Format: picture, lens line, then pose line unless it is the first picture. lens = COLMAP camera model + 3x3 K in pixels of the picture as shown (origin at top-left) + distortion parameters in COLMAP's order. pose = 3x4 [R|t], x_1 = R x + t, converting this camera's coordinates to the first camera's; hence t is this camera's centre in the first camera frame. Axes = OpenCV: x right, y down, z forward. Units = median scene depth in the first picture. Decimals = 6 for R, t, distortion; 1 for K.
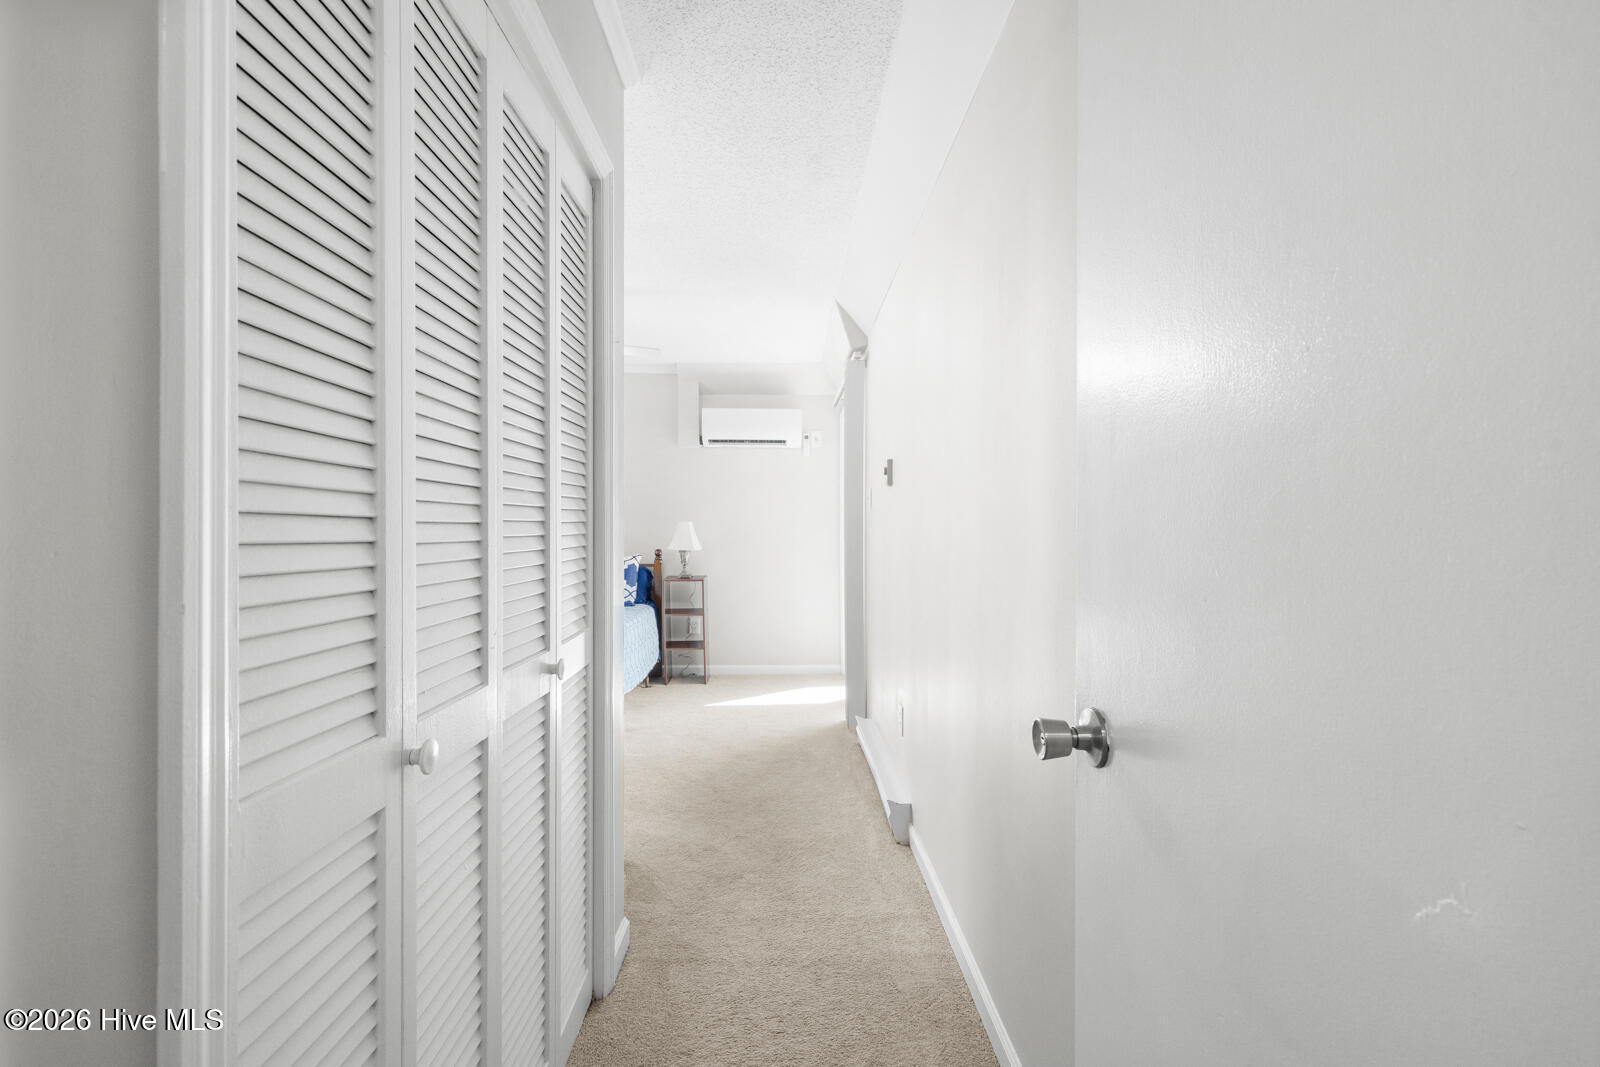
lens RADIAL K [[714.8, 0, 793.5], [0, 714.8, 530.8], [0, 0, 1]] dist [0.010298, -0.001500]
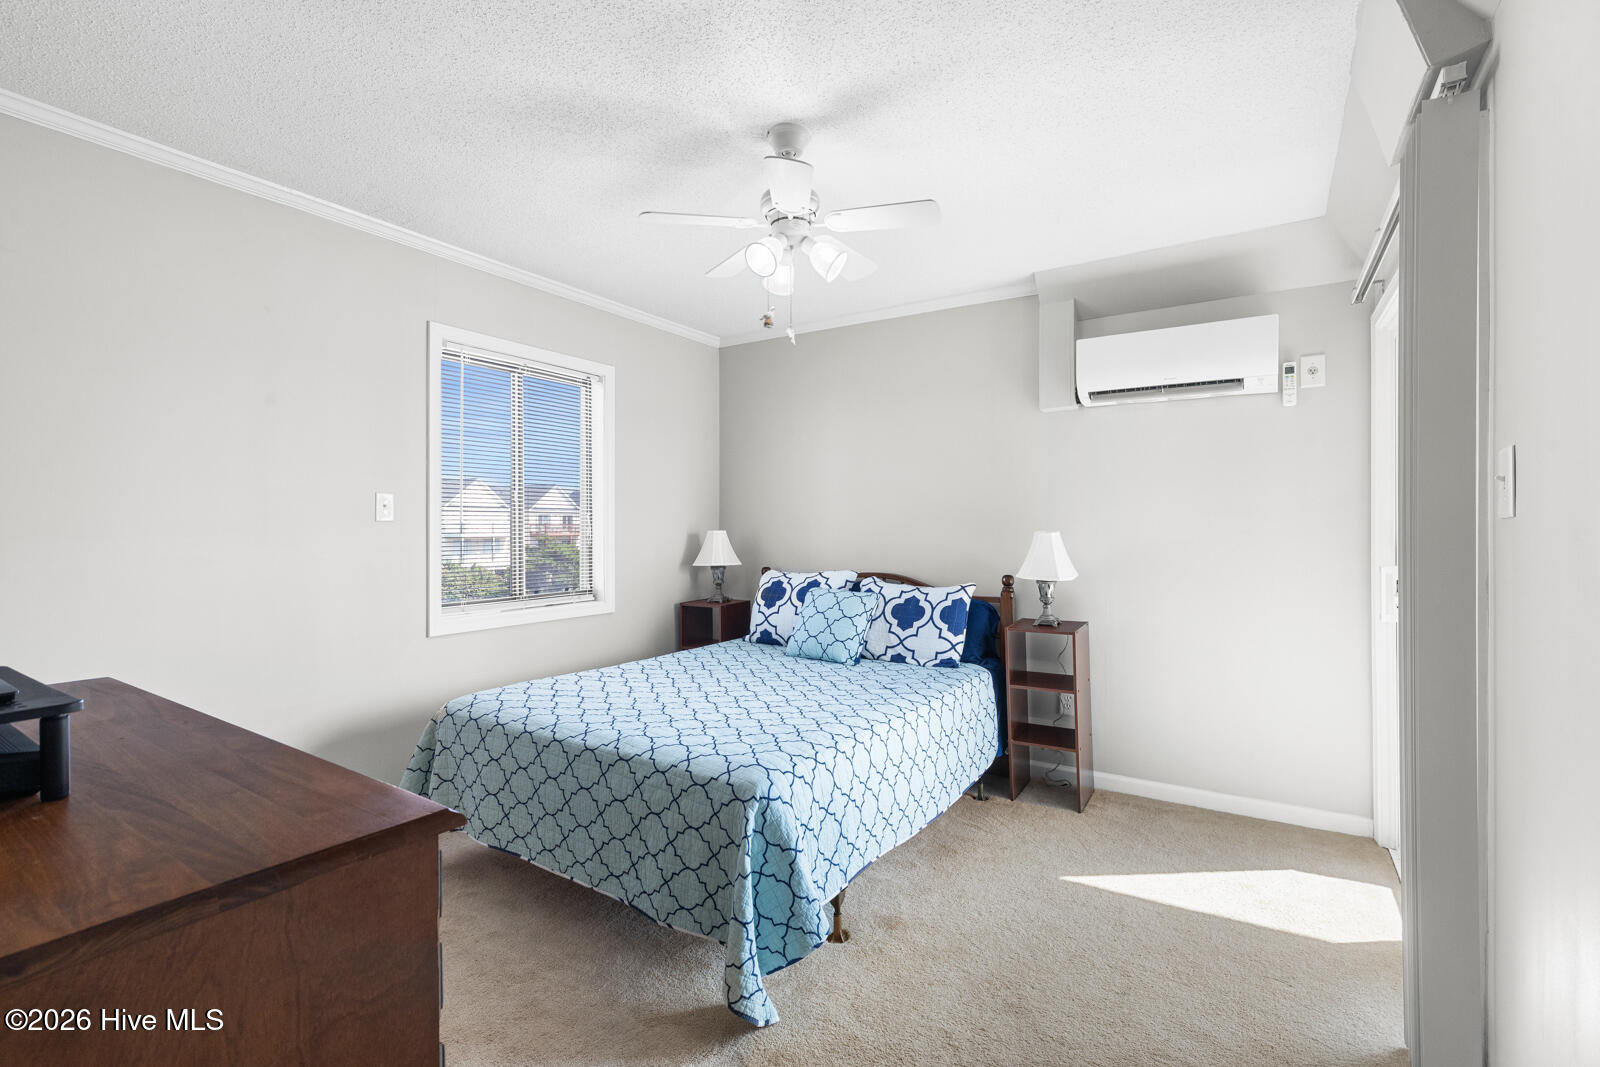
lens RADIAL K [[714.8, 0, 816.3], [0, 714.8, 521.3], [0, 0, 1]] dist [0.010298, -0.001500]
pose [[0.839339, -0.001761, -0.543605, 0.013123], [-0.001579, 0.999983, -0.005678, -0.017995], [0.543606, 0.005624, 0.839322, 0.387977]]
